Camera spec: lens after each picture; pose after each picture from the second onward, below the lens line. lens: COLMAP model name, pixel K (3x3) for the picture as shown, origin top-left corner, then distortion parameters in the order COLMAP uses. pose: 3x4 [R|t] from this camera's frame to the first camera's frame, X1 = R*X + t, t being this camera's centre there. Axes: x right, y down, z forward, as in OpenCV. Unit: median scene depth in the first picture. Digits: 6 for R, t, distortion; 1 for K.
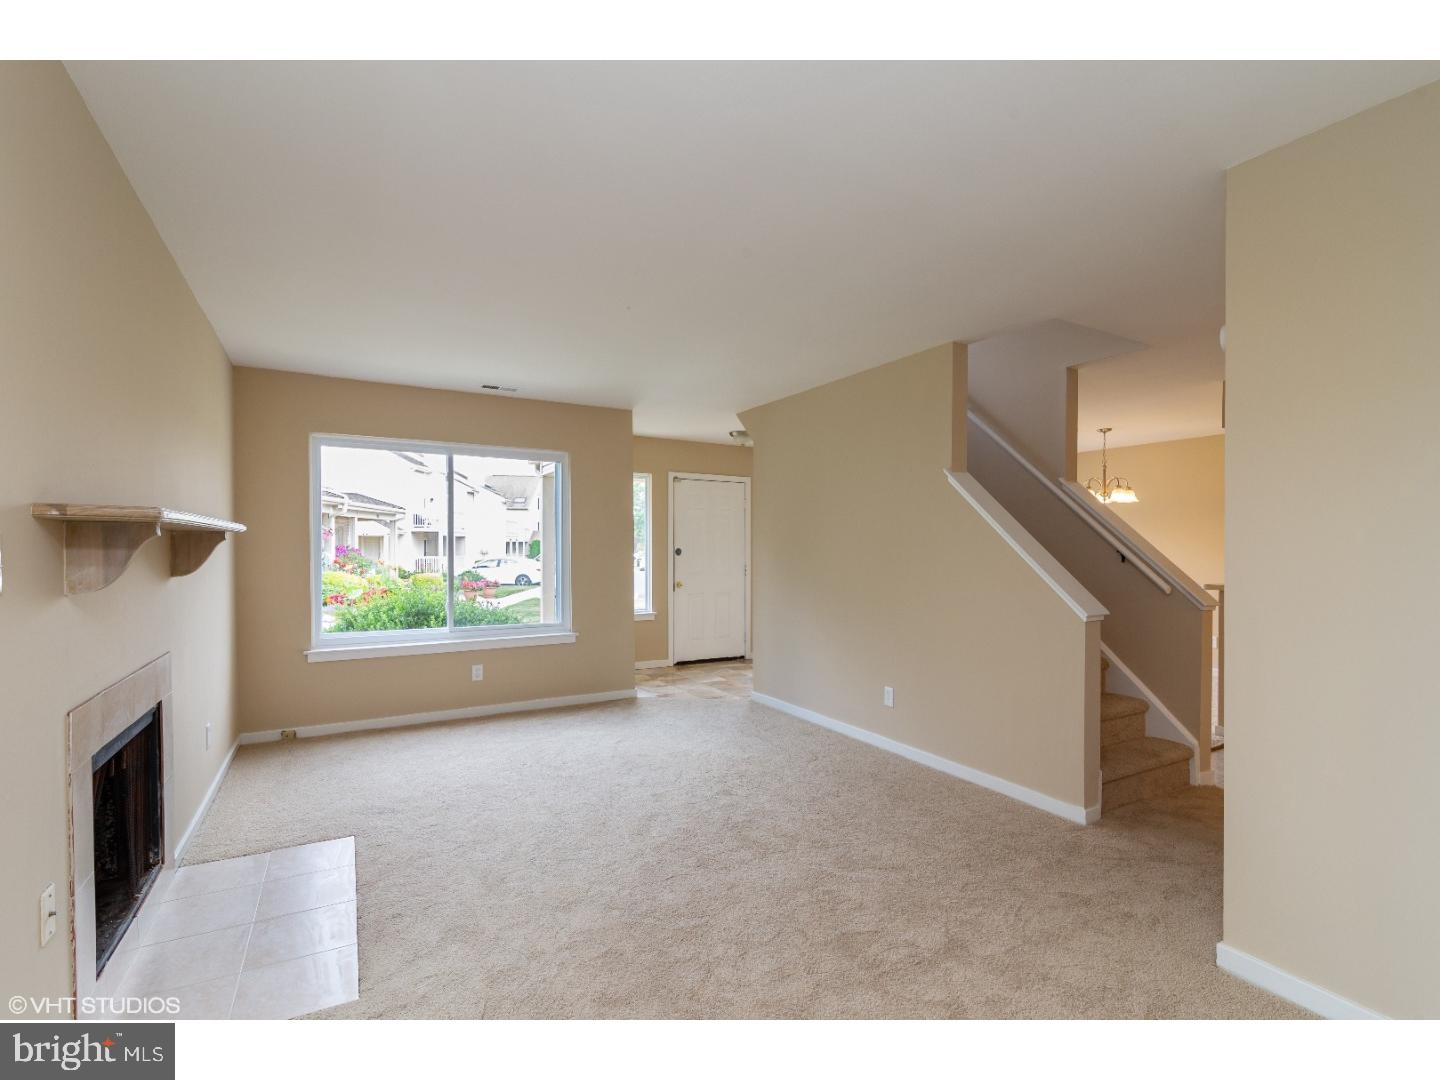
lens RADIAL K [[666.5, 0, 715.1], [0, 666.5, 551.4], [0, 0, 1]] dist [-0.000823, -0.000090]
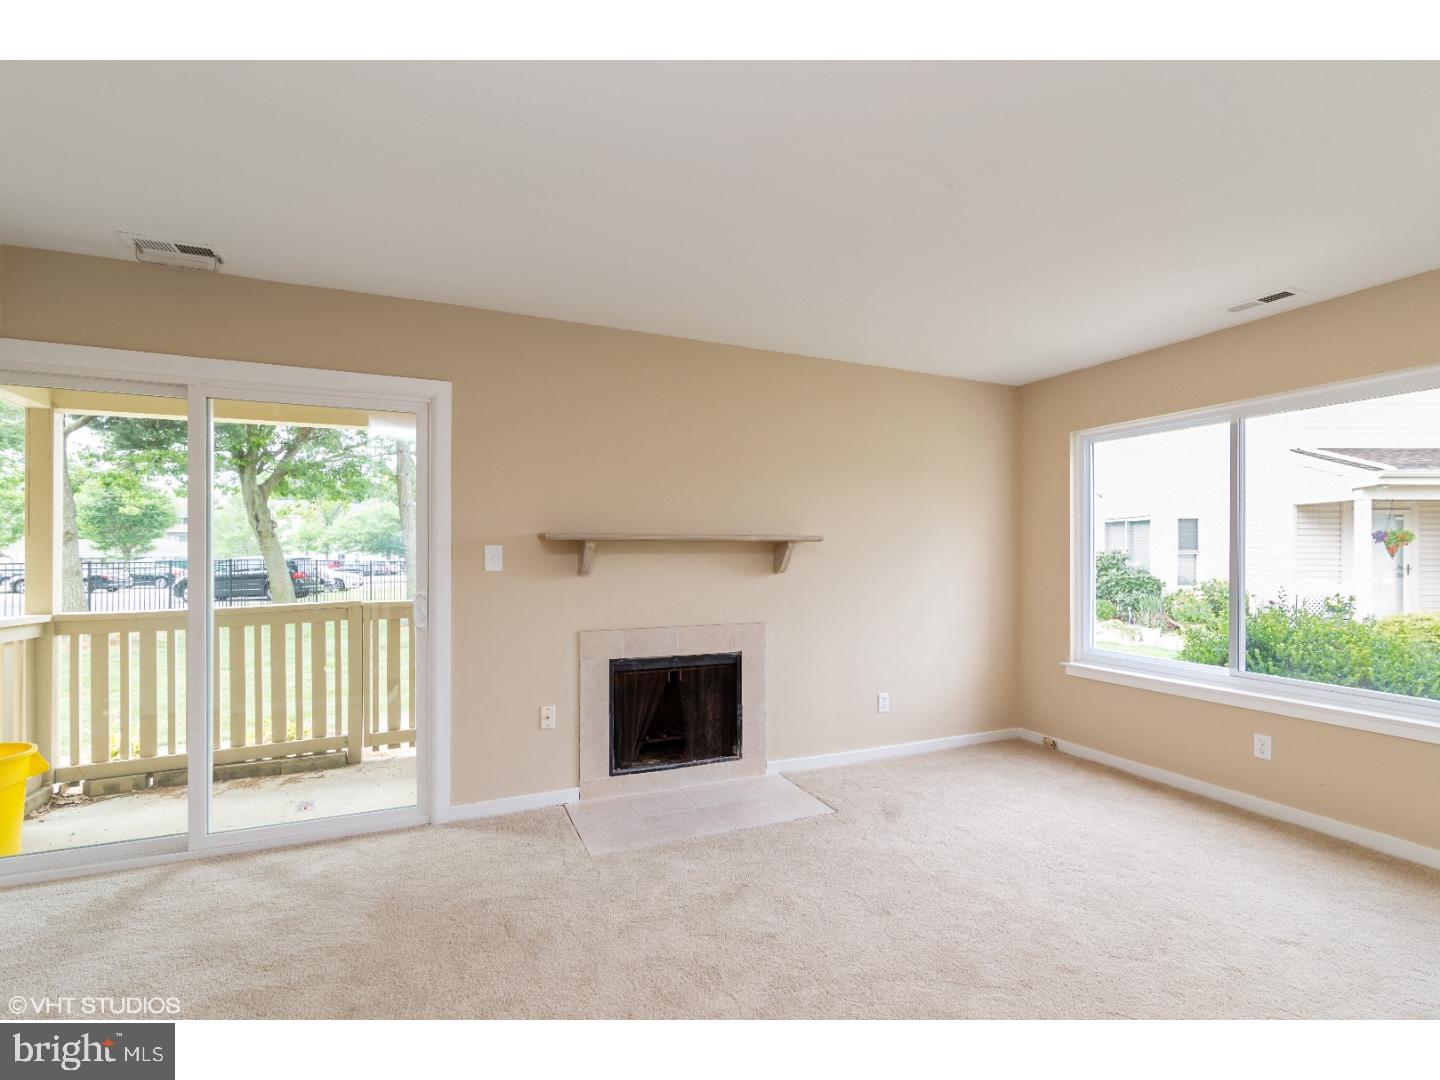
lens RADIAL K [[666.5, 0, 715.1], [0, 666.5, 551.4], [0, 0, 1]] dist [-0.000823, -0.000090]
pose [[-0.114843, -0.001457, -0.993383, 0.395726], [-0.005024, 0.999987, -0.000886, -0.005897], [0.993371, 0.004889, -0.114849, 0.612642]]
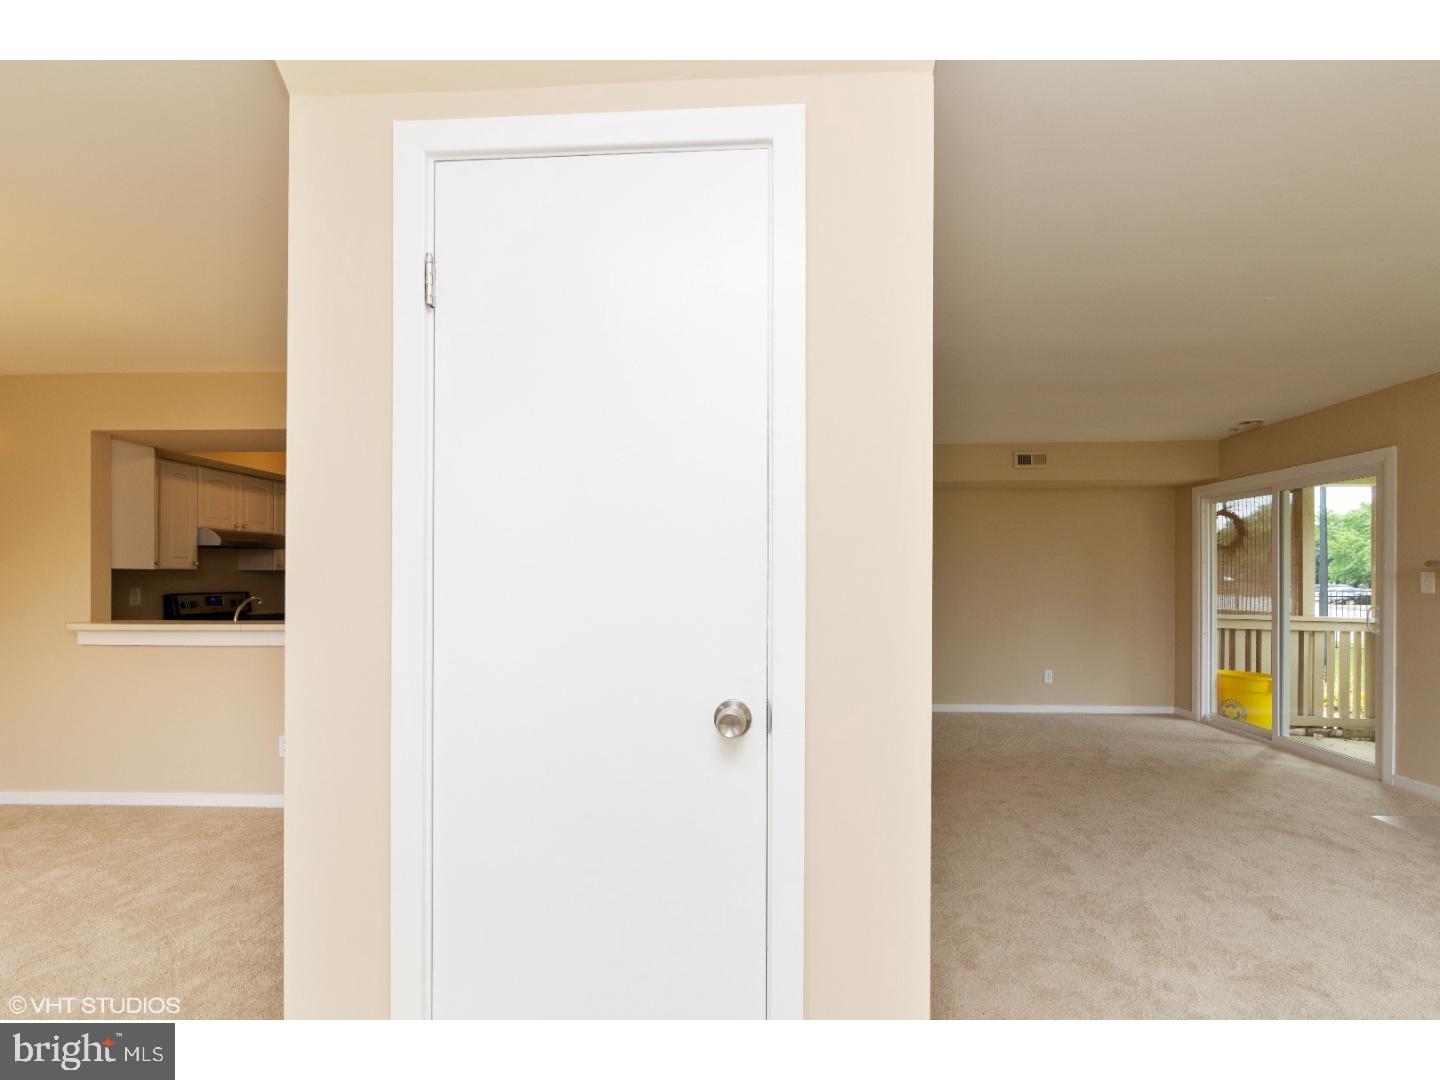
lens RADIAL K [[675.7, 0, 727.6], [0, 675.7, 578.0], [0, 0, 1]] dist [0.003749, 0.000561]
pose [[-0.840898, -0.003710, 0.541180, -0.013150], [-0.000620, 0.999982, 0.005892, -0.009007], [-0.541193, 0.004619, -0.840886, 1.542497]]
